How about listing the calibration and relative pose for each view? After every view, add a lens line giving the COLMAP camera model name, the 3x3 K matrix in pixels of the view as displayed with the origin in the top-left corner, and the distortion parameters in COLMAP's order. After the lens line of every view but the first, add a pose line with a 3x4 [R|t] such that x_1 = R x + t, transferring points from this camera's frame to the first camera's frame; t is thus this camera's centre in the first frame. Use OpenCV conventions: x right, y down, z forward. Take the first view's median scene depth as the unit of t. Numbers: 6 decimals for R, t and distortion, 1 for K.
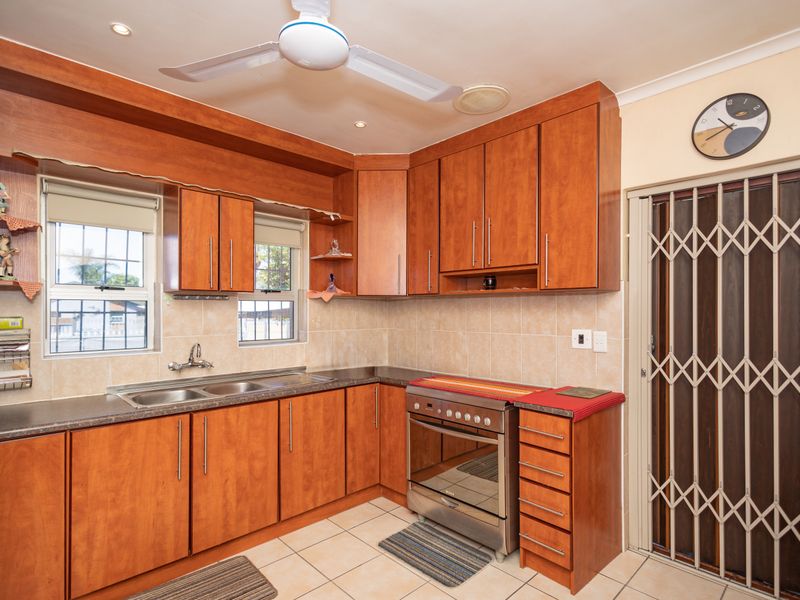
lens RADIAL K [[414.7, 0, 396.7], [0, 414.7, 308.5], [0, 0, 1]] dist [0.004452, 0.000290]
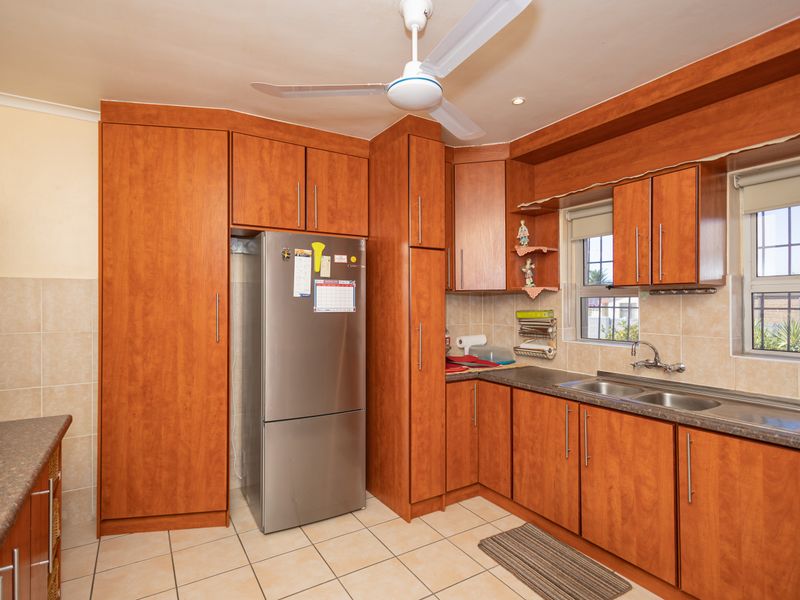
lens RADIAL K [[414.7, 0, 398.5], [0, 414.7, 299.6], [0, 0, 1]] dist [0.004452, 0.000290]
pose [[-0.188824, -0.009732, -0.981963, 0.565032], [0.006492, 0.999917, -0.011158, -0.004154], [0.981989, -0.008482, -0.188746, 0.656066]]
